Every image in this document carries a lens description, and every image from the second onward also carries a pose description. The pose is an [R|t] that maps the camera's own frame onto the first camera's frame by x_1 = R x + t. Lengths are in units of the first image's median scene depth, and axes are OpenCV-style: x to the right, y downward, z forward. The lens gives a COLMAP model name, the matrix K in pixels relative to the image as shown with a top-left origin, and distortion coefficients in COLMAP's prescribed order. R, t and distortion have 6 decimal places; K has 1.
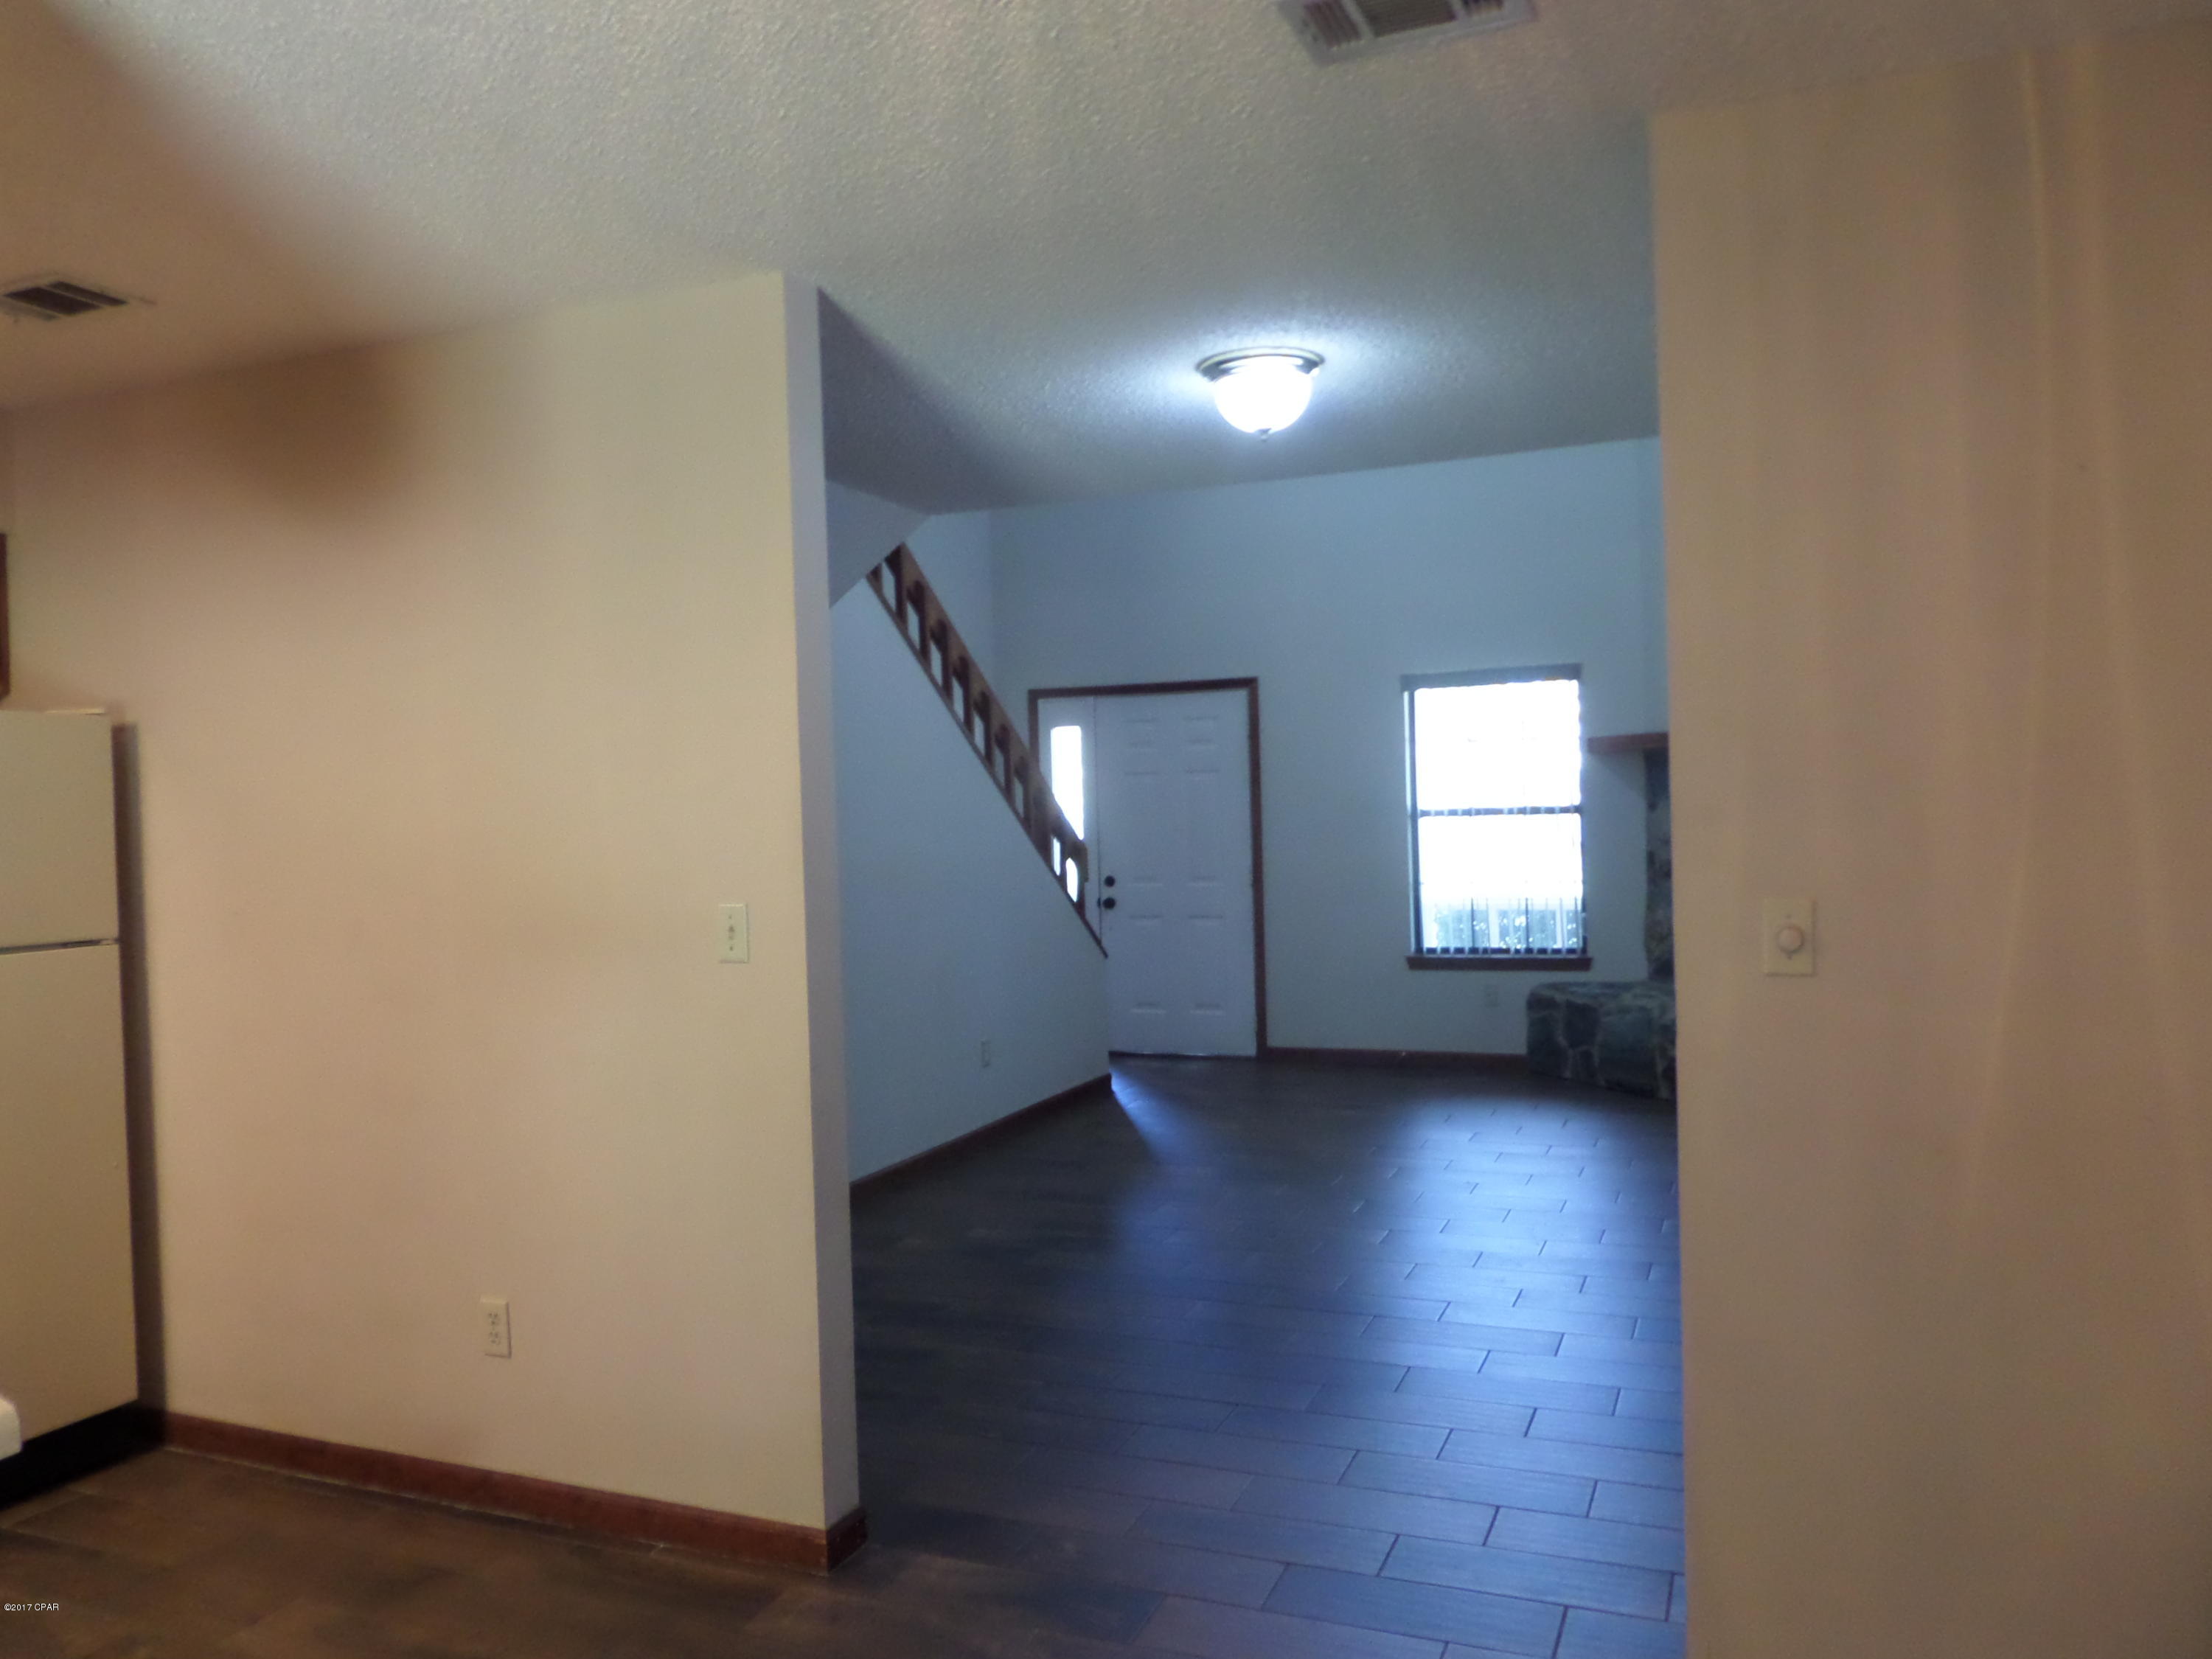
lens RADIAL K [[1606.3, 0, 1106.0], [0, 1606.3, 829.5], [0, 0, 1]] dist [-0.003020, -0.011206]
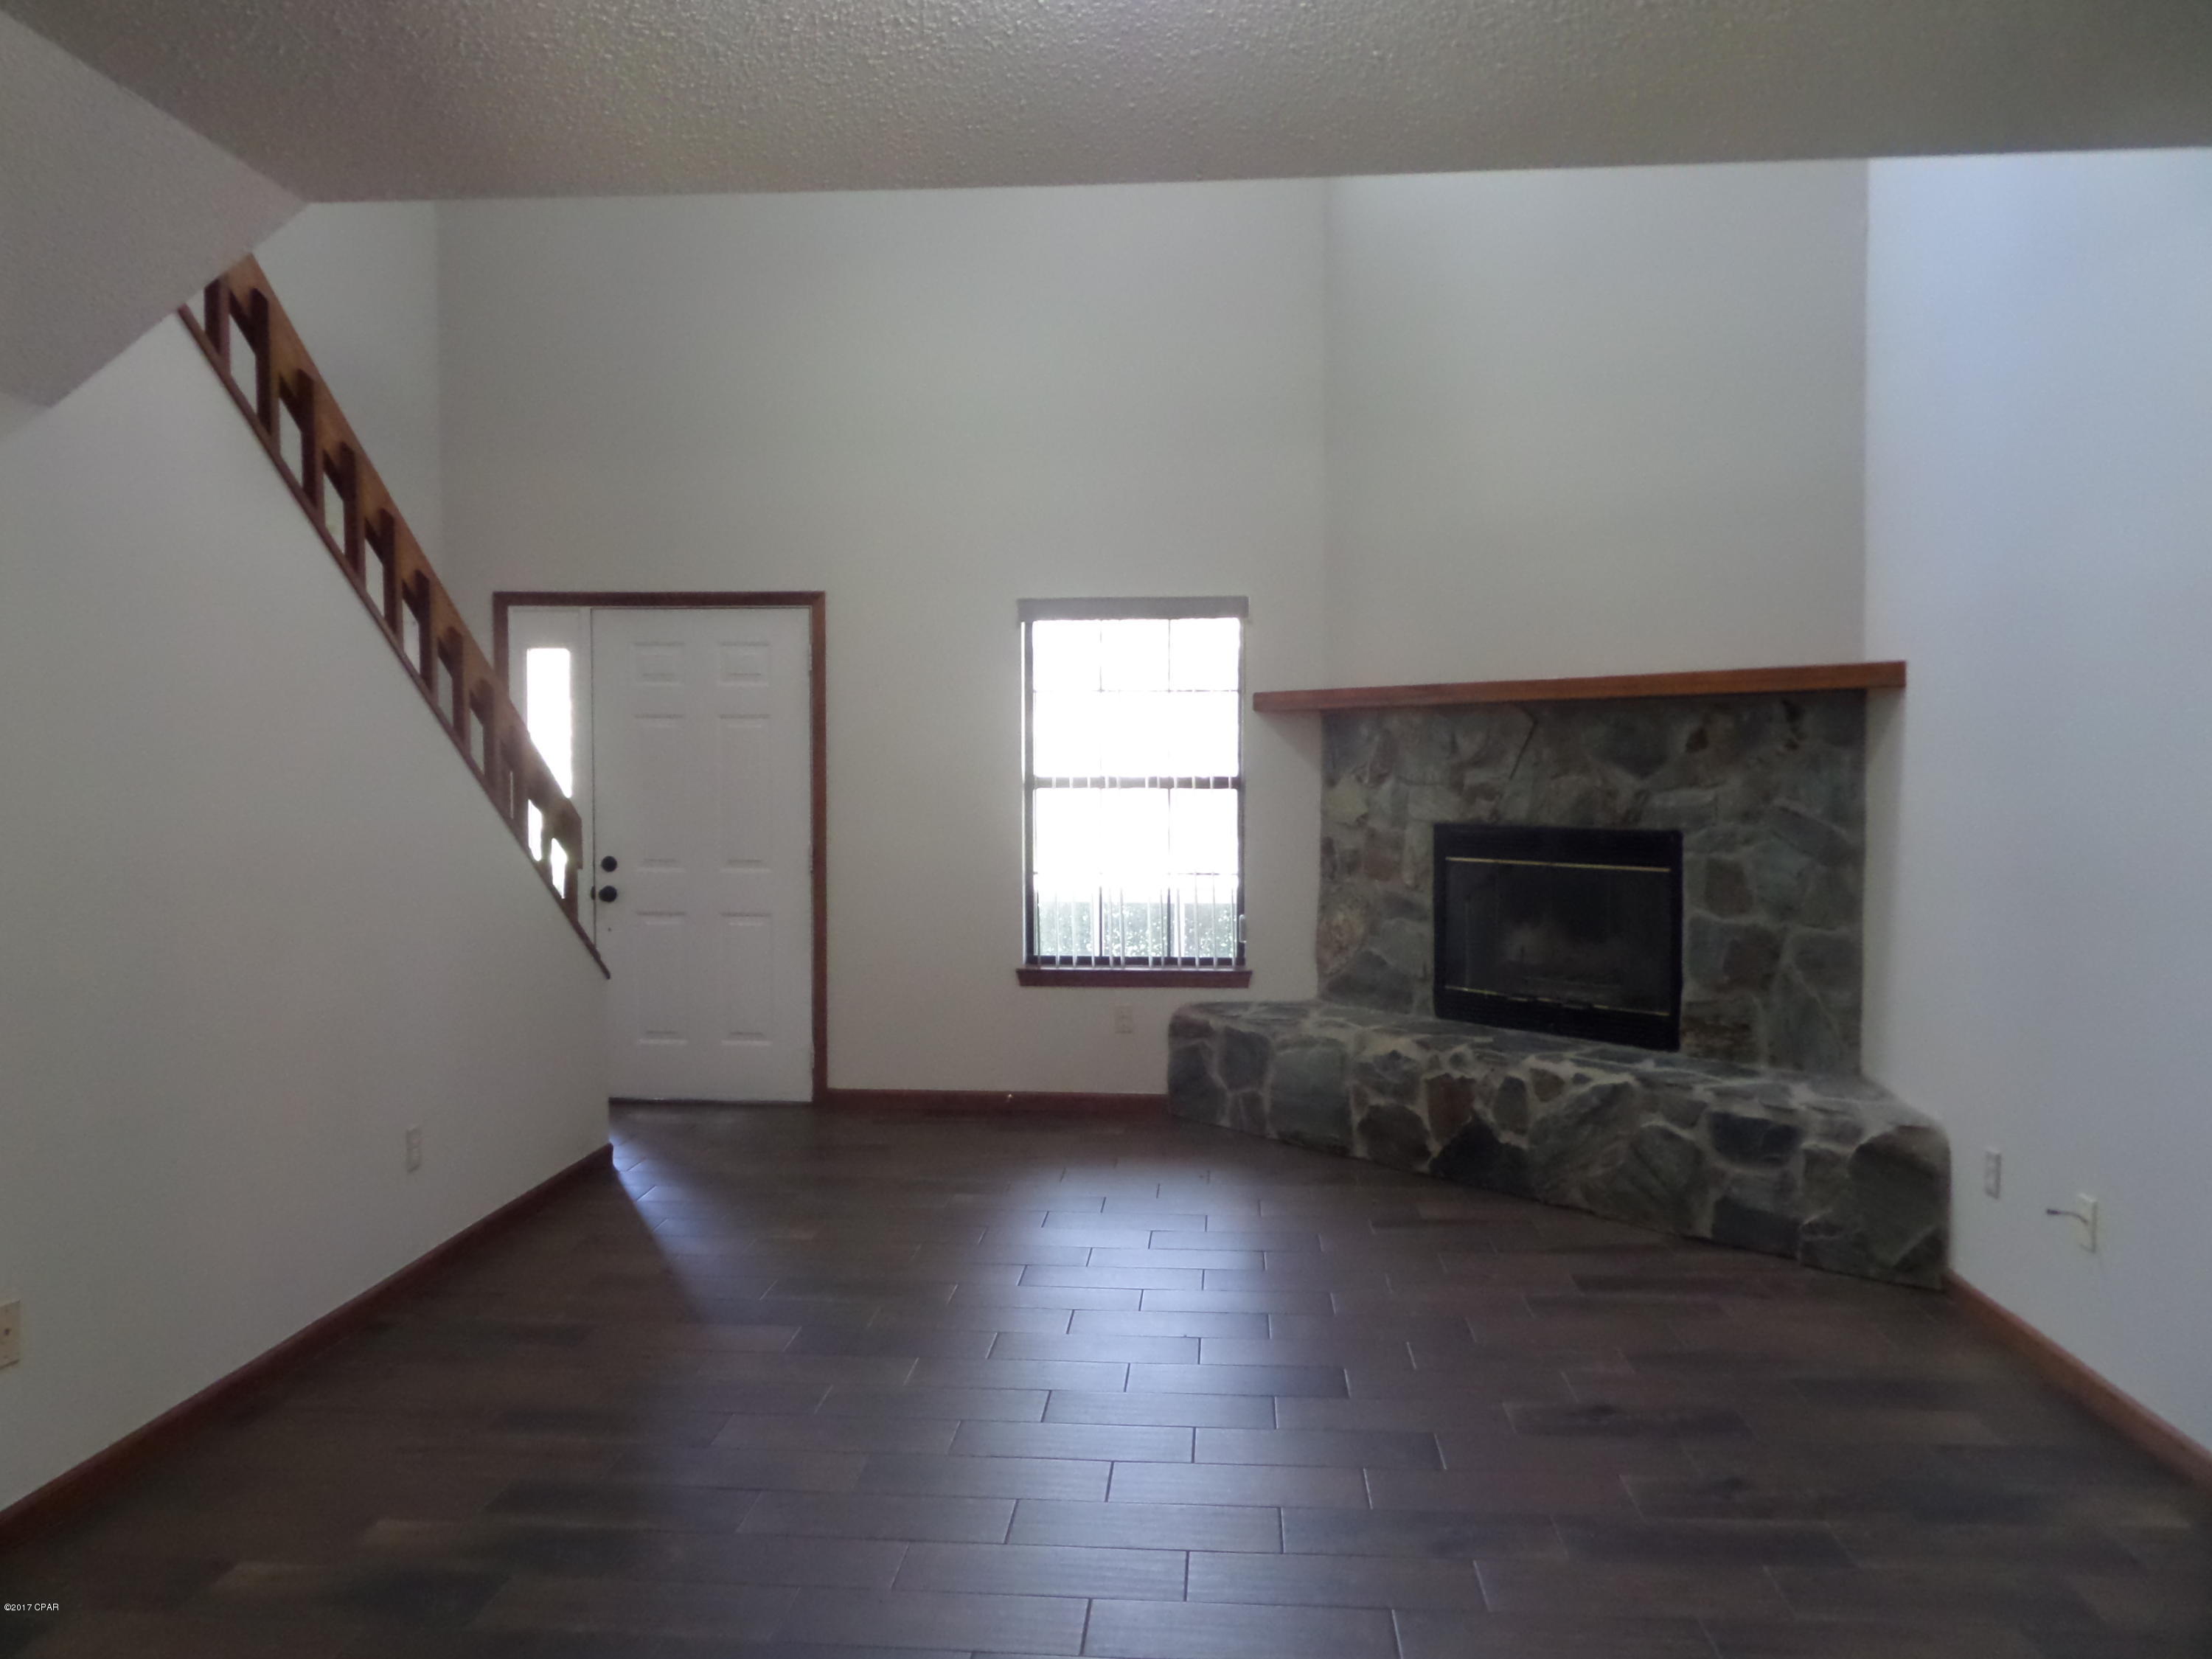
lens RADIAL K [[1606.3, 0, 1106.0], [0, 1606.3, 829.5], [0, 0, 1]] dist [-0.003020, -0.011206]
pose [[0.949210, 0.017205, 0.314174, -0.014102], [-0.024368, 0.999525, 0.018883, -0.002725], [-0.313700, -0.025580, 0.949178, 0.267632]]
